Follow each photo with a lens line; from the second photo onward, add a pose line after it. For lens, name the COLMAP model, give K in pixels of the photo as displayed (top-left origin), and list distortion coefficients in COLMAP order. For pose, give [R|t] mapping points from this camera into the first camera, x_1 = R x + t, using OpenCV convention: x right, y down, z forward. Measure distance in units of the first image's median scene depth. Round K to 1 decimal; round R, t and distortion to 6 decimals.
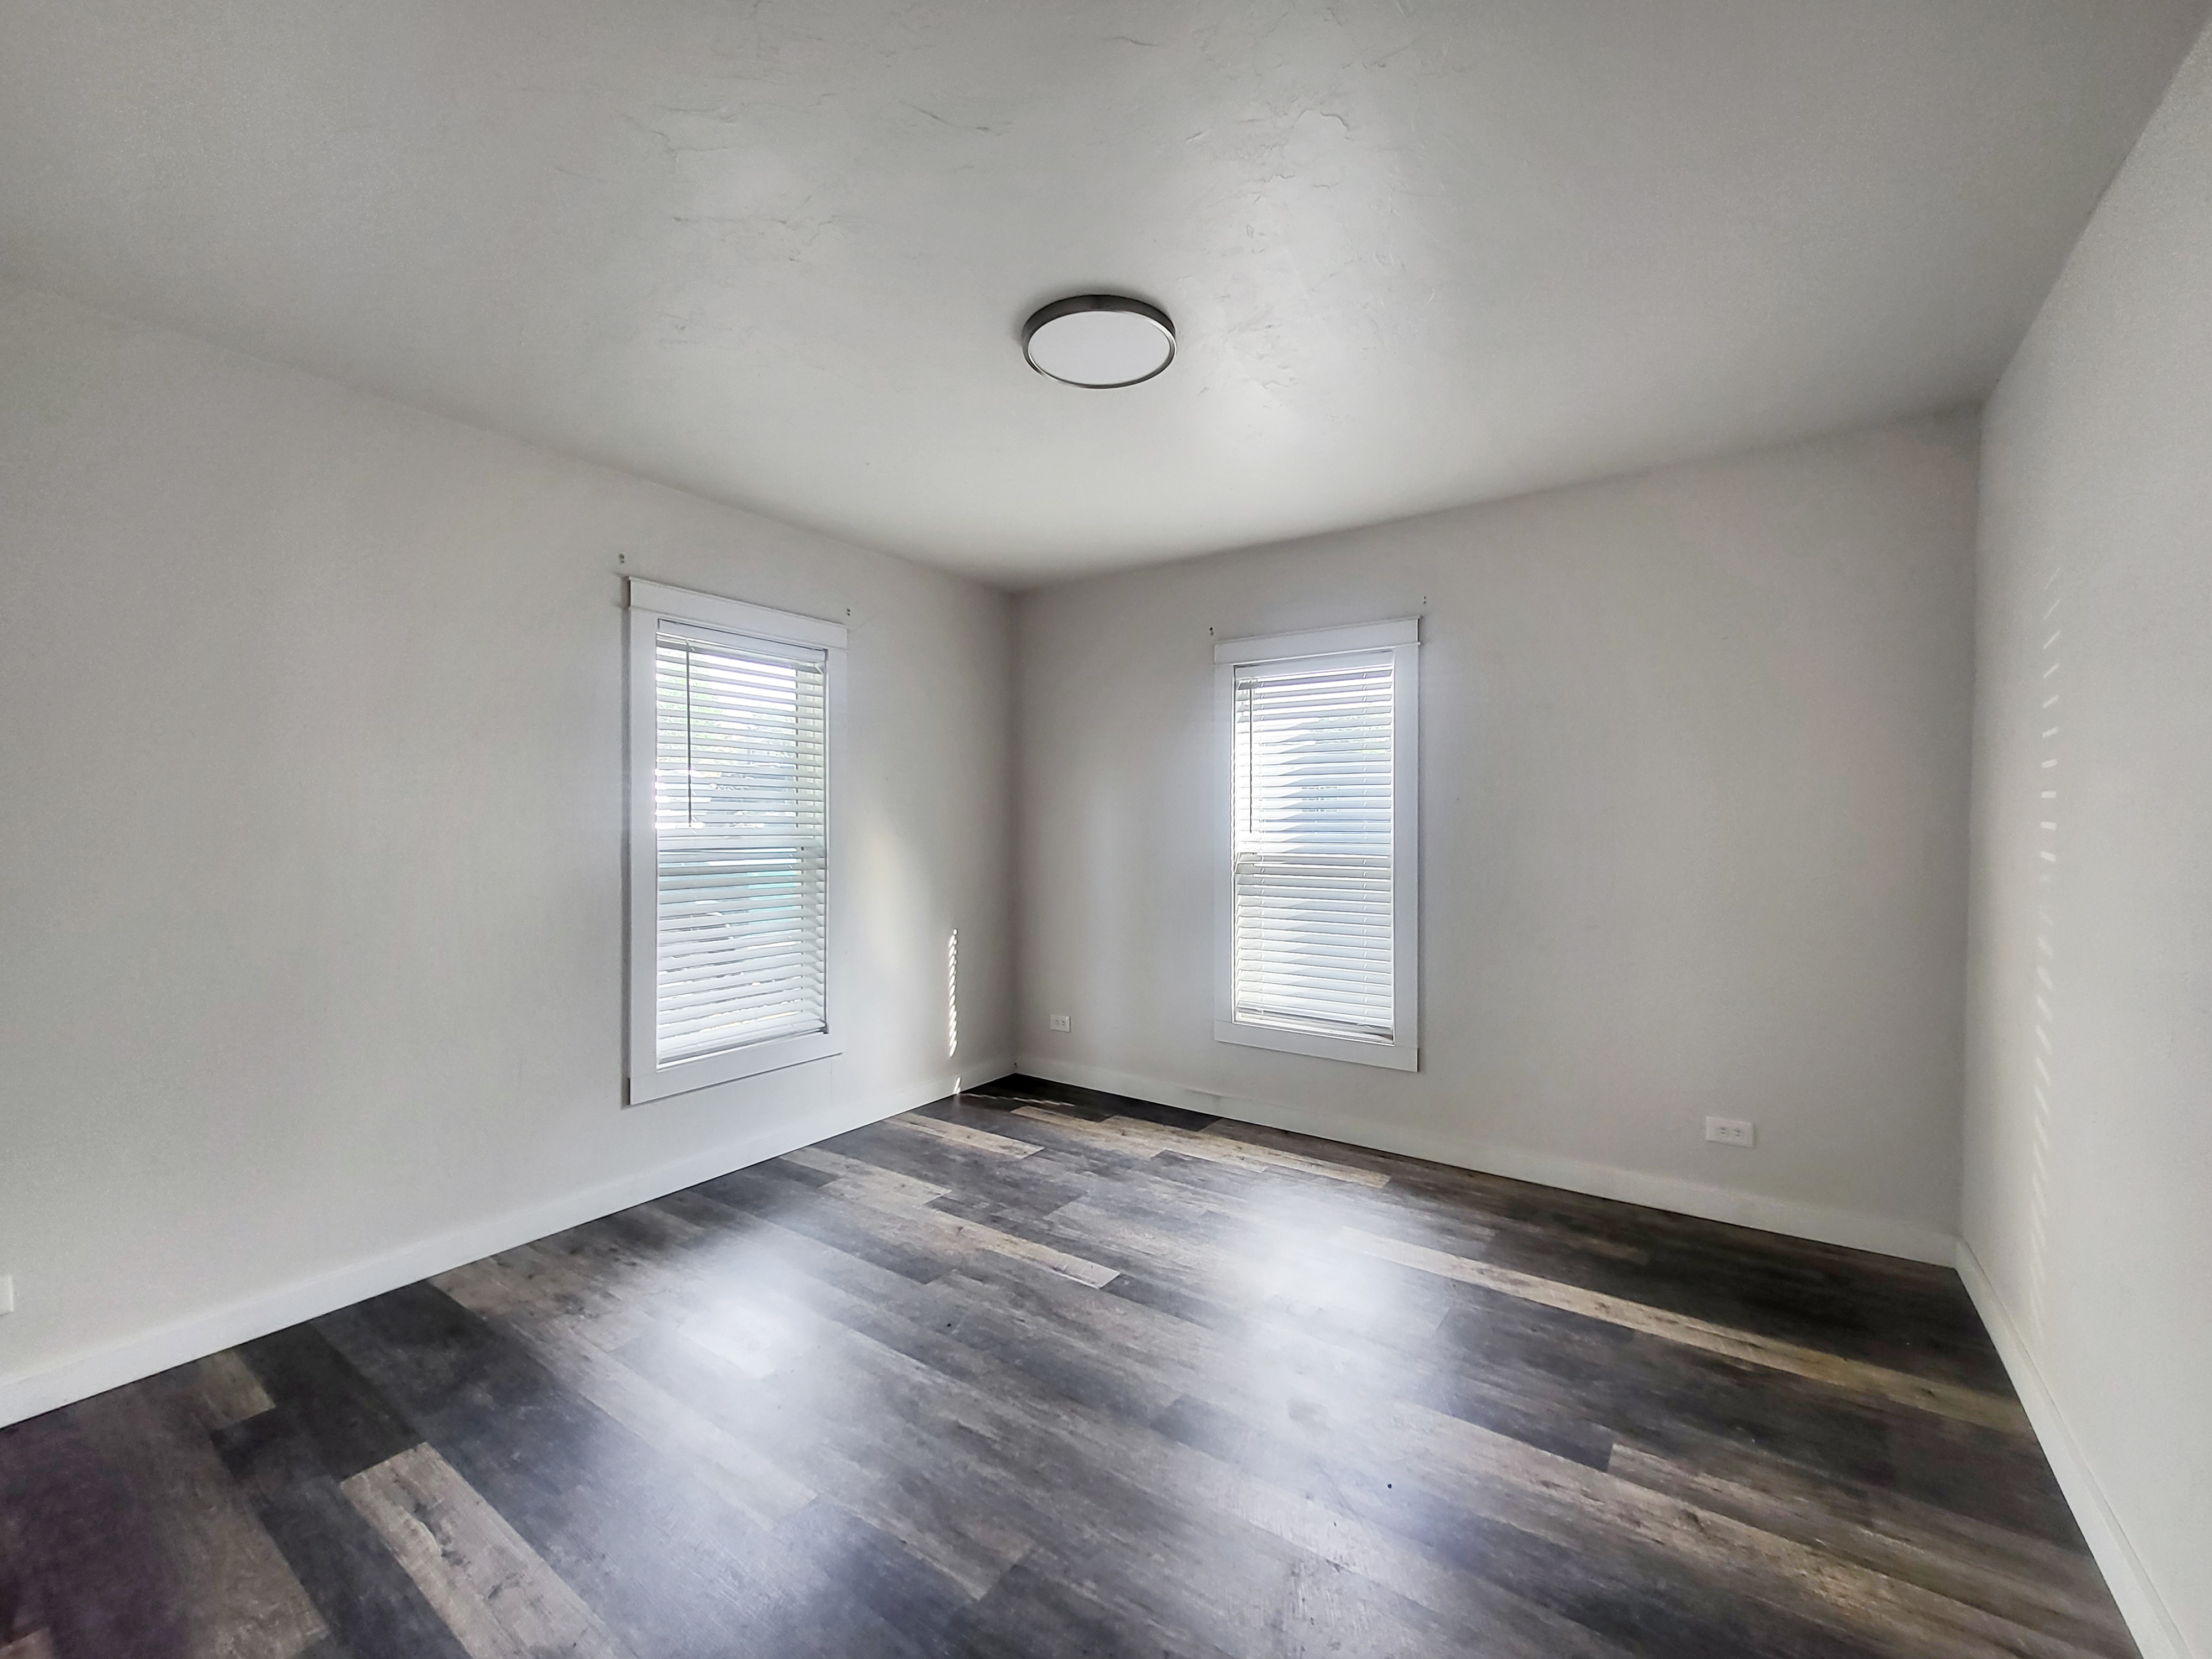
lens RADIAL K [[882.7, 0, 1102.4], [0, 882.7, 836.9], [0, 0, 1]] dist [0.000178, -0.000252]
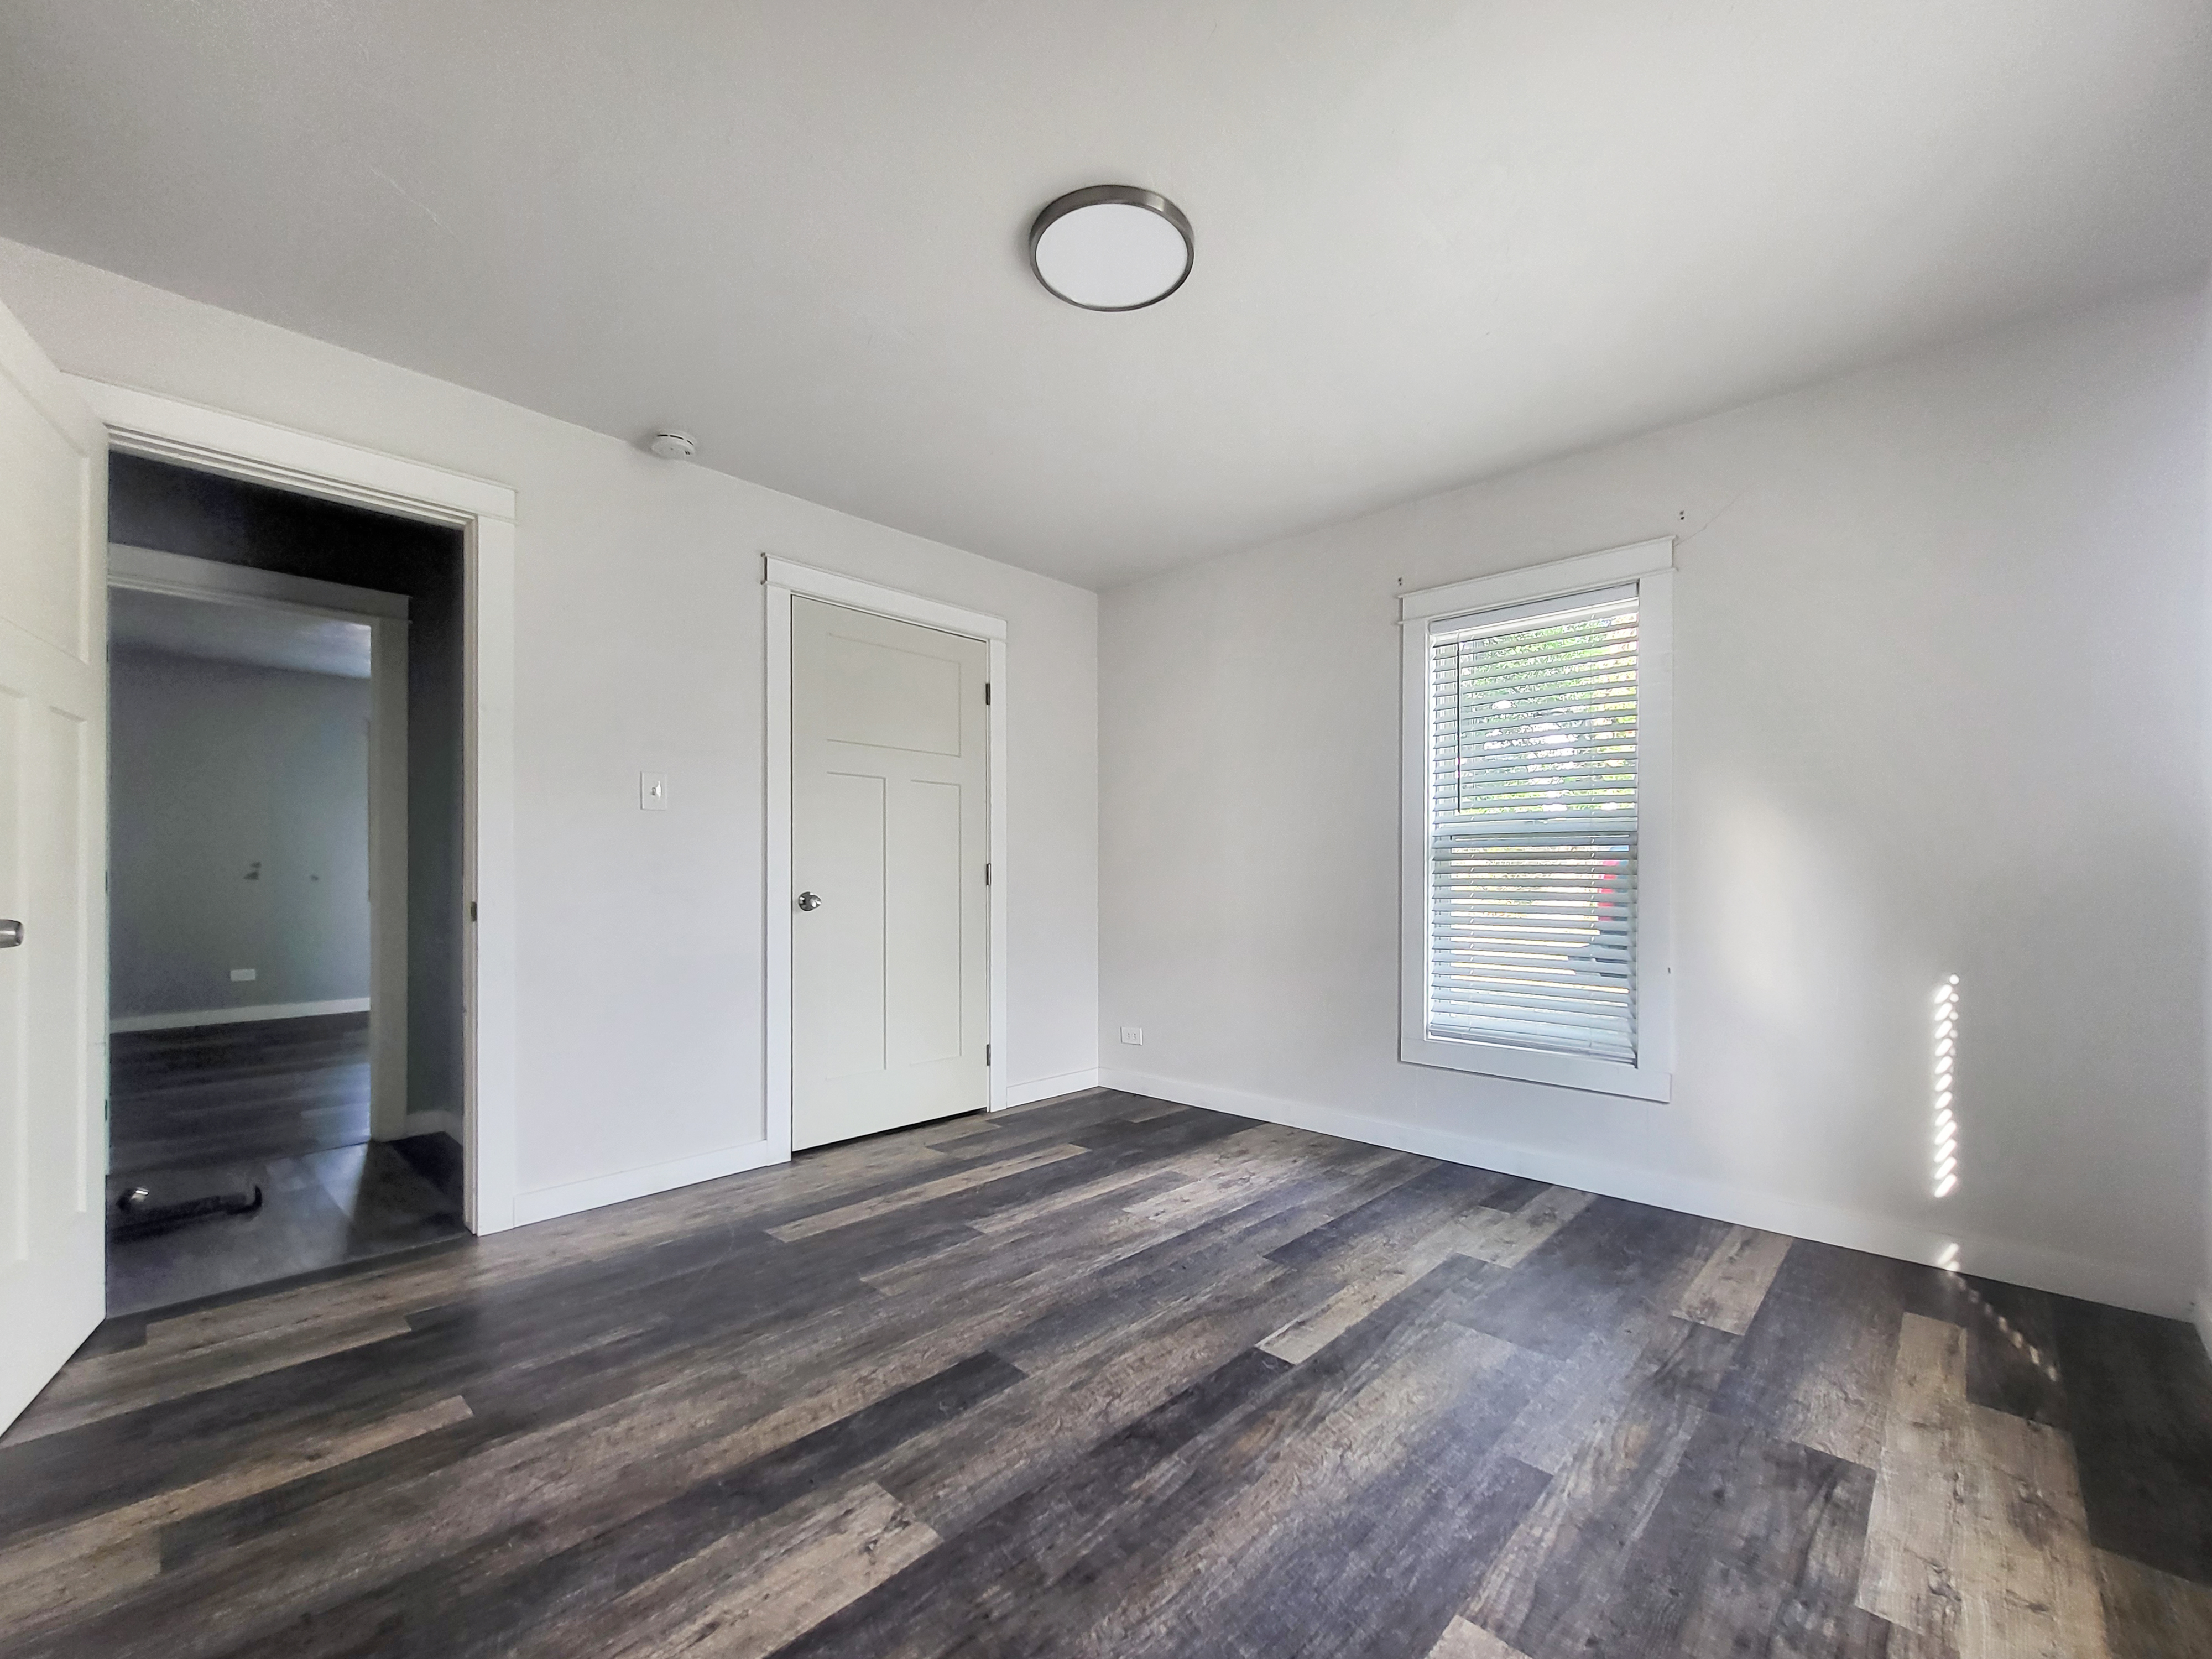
lens RADIAL K [[882.7, 0, 1106.6], [0, 882.7, 827.8], [0, 0, 1]] dist [0.000178, -0.000252]
pose [[-0.115273, -0.050331, -0.992058, 0.630024], [-0.016143, 0.998679, -0.048792, 0.065690], [0.993203, 0.010390, -0.115933, 0.730179]]
